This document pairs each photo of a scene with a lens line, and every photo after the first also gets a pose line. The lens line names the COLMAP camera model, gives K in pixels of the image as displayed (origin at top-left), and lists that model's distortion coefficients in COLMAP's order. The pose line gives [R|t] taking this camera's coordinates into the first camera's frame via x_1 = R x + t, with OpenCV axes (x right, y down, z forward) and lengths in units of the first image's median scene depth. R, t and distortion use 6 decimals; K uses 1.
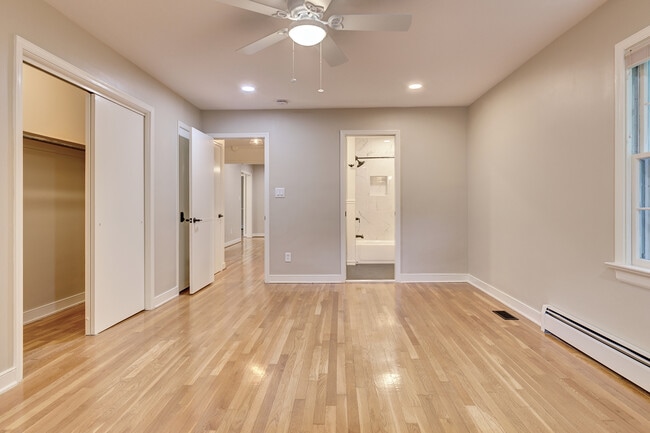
lens RADIAL K [[360.9, 0, 327.1], [0, 360.9, 192.9], [0, 0, 1]] dist [-0.002511, -0.000776]
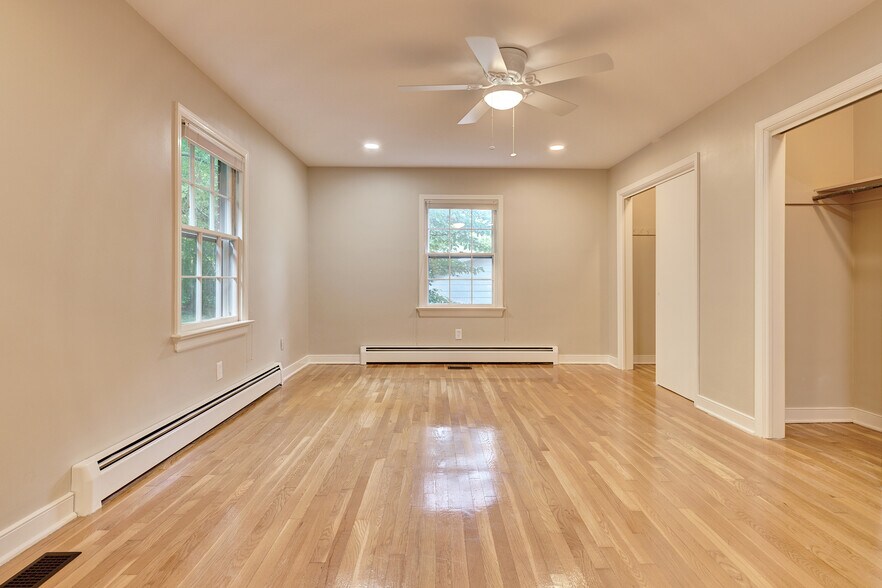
lens RADIAL K [[476.4, 0, 447.7], [0, 476.4, 281.2], [0, 0, 1]] dist [-0.005479, -0.000545]
pose [[-0.998085, -0.003152, -0.061777, 0.155520], [-0.001104, 0.999450, -0.033149, 0.085475], [0.061848, -0.033018, -0.997539, 2.041276]]
